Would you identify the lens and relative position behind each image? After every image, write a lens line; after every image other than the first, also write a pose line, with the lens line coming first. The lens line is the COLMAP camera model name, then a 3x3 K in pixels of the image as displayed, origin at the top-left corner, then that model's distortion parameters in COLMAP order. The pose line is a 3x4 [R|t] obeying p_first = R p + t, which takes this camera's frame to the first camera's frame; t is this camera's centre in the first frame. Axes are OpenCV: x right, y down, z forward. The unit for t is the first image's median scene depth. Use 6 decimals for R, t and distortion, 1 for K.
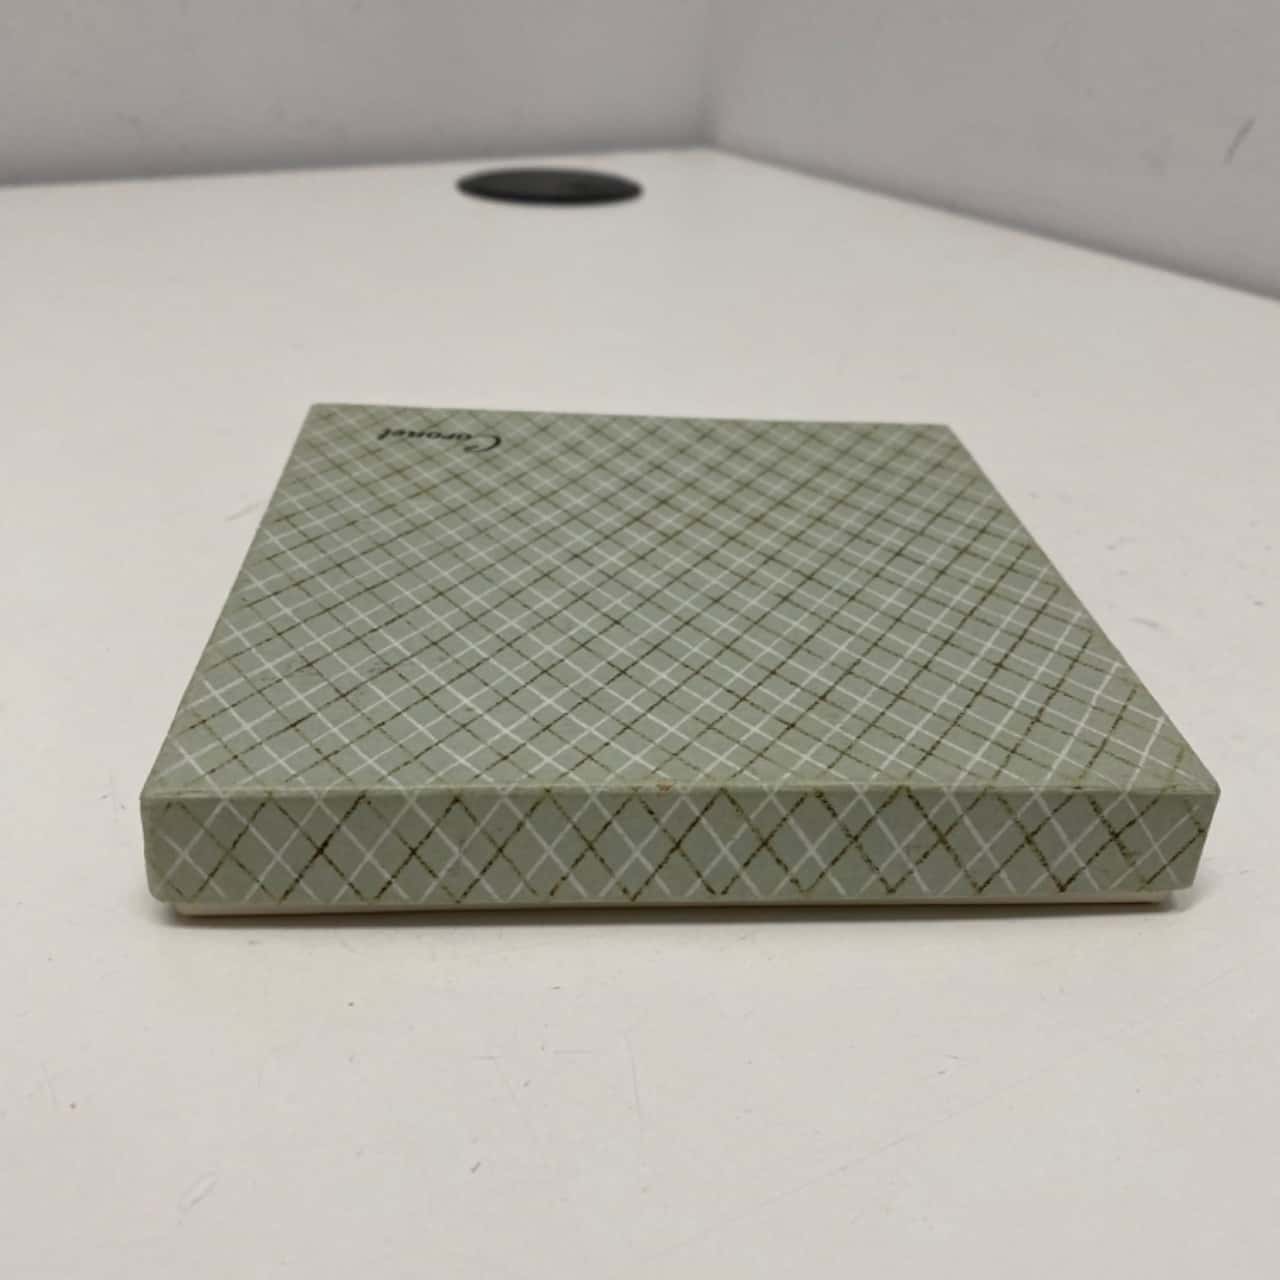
lens RADIAL K [[1306.5, 0, 641.9], [0, 1306.5, 642.0], [0, 0, 1]] dist [0.090899, 0.000000]
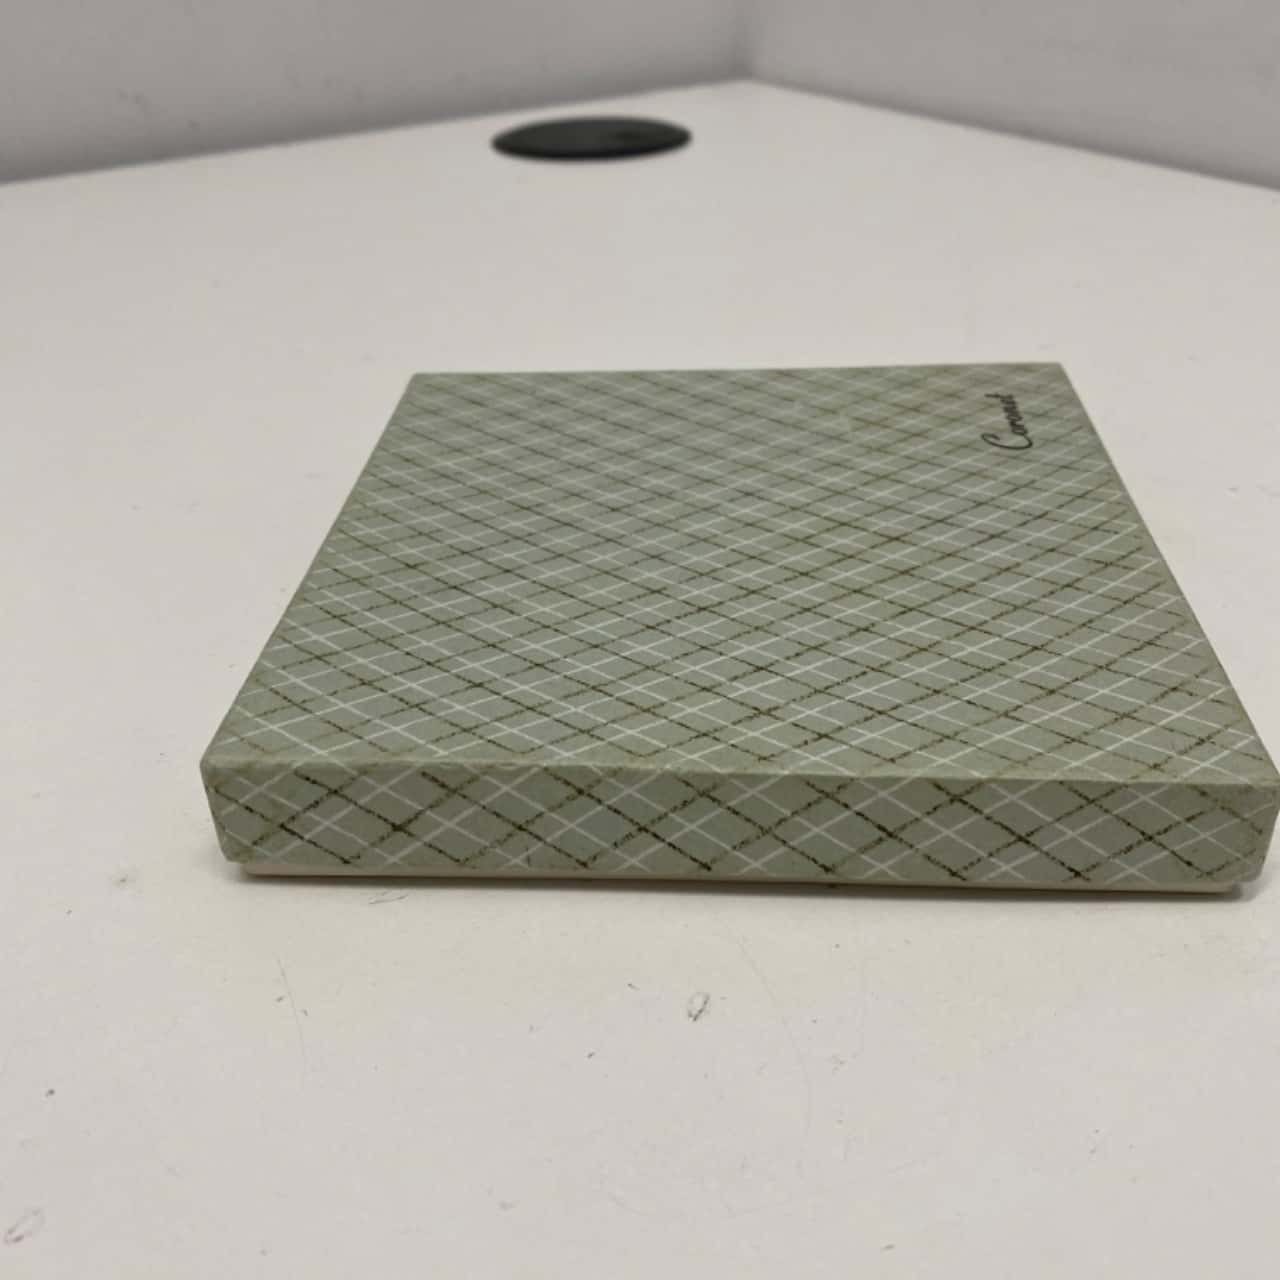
lens RADIAL K [[1306.5, 0, 658.0], [0, 1306.5, 664.7], [0, 0, 1]] dist [0.090899, 0.000000]
pose [[-0.113812, 0.515065, -0.849561, 0.896584], [-0.472789, 0.724005, 0.502282, -0.448882], [0.873795, 0.458829, 0.161117, 0.825011]]
